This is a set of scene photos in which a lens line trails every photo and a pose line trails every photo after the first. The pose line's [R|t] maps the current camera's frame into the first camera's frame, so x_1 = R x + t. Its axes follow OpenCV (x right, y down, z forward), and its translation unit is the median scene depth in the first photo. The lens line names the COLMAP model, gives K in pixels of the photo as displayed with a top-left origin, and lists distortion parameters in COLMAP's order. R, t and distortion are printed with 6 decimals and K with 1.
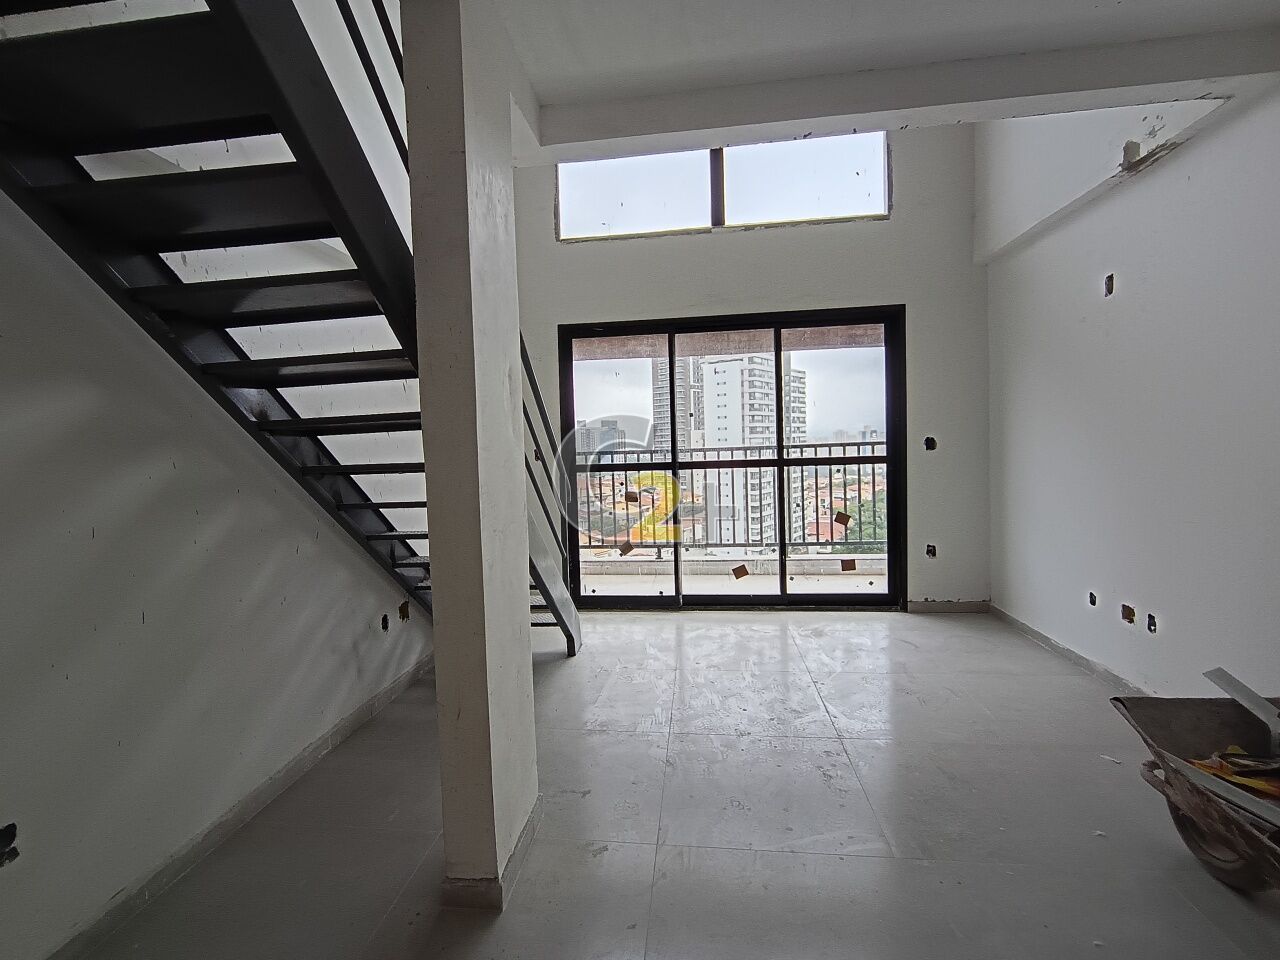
lens RADIAL K [[587.3, 0, 626.6], [0, 587.3, 475.8], [0, 0, 1]] dist [0.012002, -0.007805]
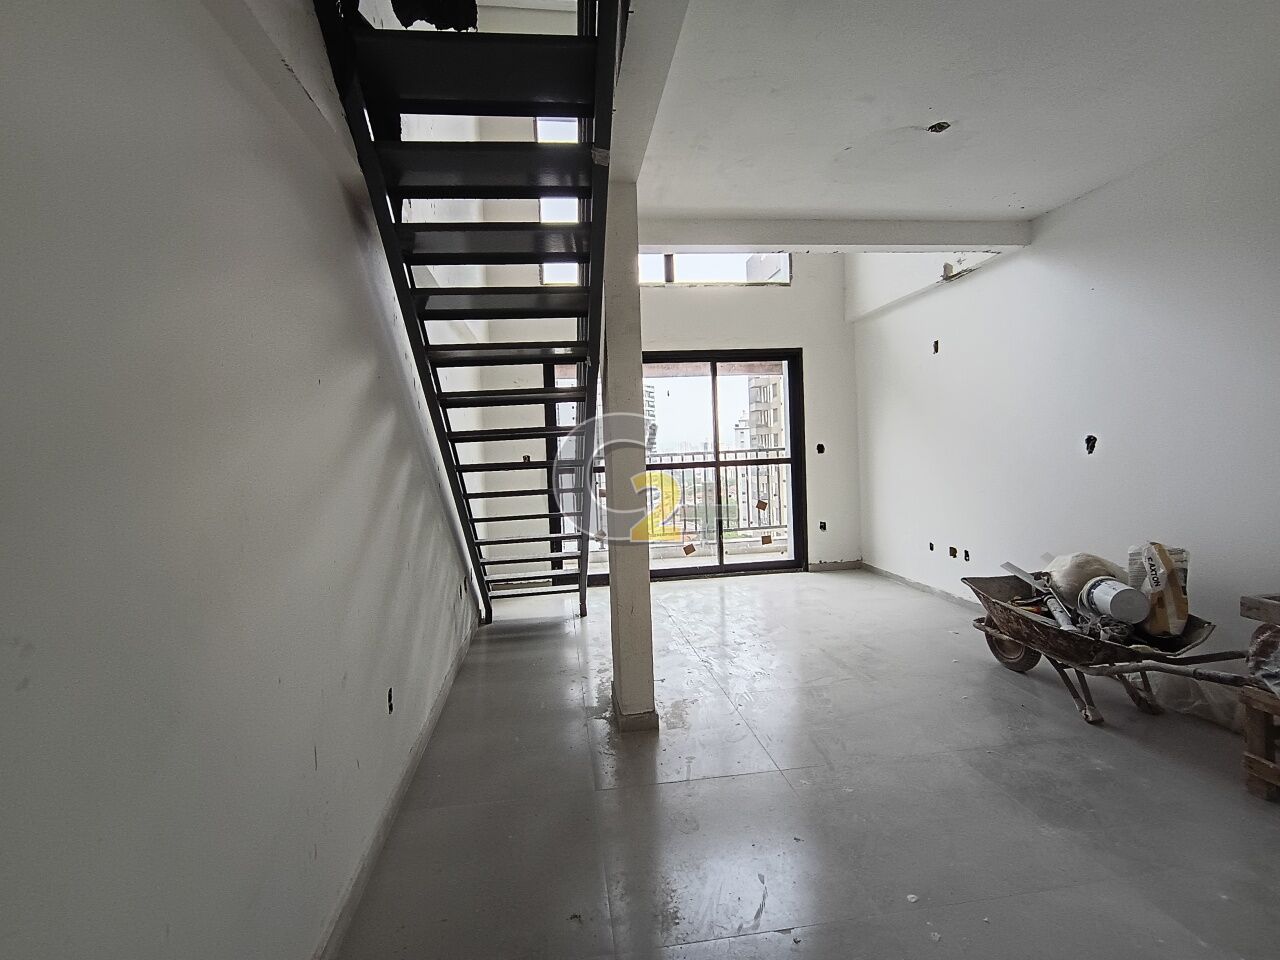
lens RADIAL K [[587.3, 0, 626.6], [0, 587.3, 475.8], [0, 0, 1]] dist [0.012002, -0.007805]
pose [[0.968855, -0.021217, 0.246718, -0.273533], [0.025436, 0.999579, -0.013925, 0.017821], [-0.246318, 0.019767, 0.968987, -0.230257]]
